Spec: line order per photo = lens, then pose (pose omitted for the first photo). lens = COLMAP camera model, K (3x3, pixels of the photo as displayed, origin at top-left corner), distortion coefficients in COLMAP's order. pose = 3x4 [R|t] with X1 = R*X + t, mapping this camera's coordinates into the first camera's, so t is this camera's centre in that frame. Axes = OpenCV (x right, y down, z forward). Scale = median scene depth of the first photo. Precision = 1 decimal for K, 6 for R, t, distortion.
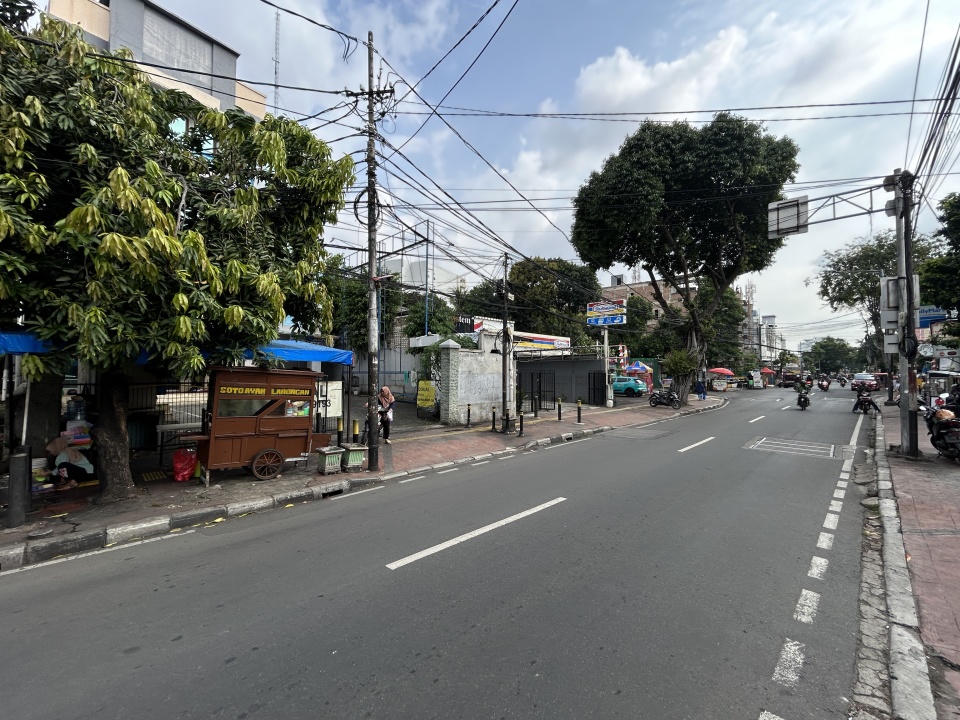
lens RADIAL K [[390.3, 0, 477.5], [0, 390.3, 358.7], [0, 0, 1]] dist [-0.000478, 0.000111]
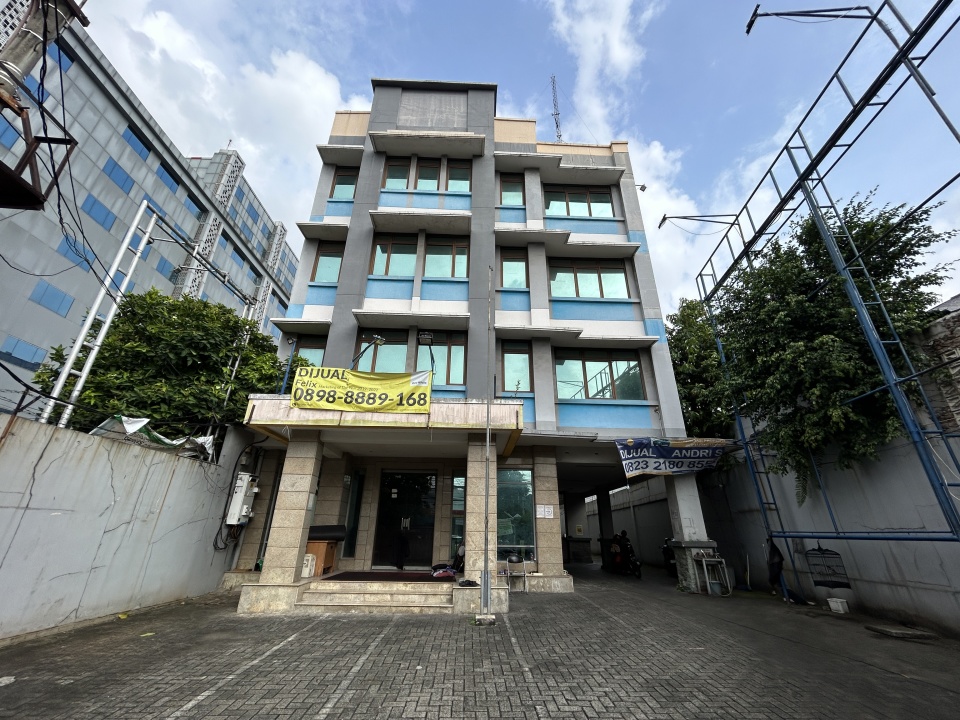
lens RADIAL K [[390.3, 0, 477.5], [0, 390.3, 358.7], [0, 0, 1]] dist [-0.000478, 0.000111]
pose [[0.632678, -0.308500, -0.710314, -0.620367], [0.017667, 0.922738, -0.385023, 0.054532], [0.774214, 0.231046, 0.589246, 1.595738]]
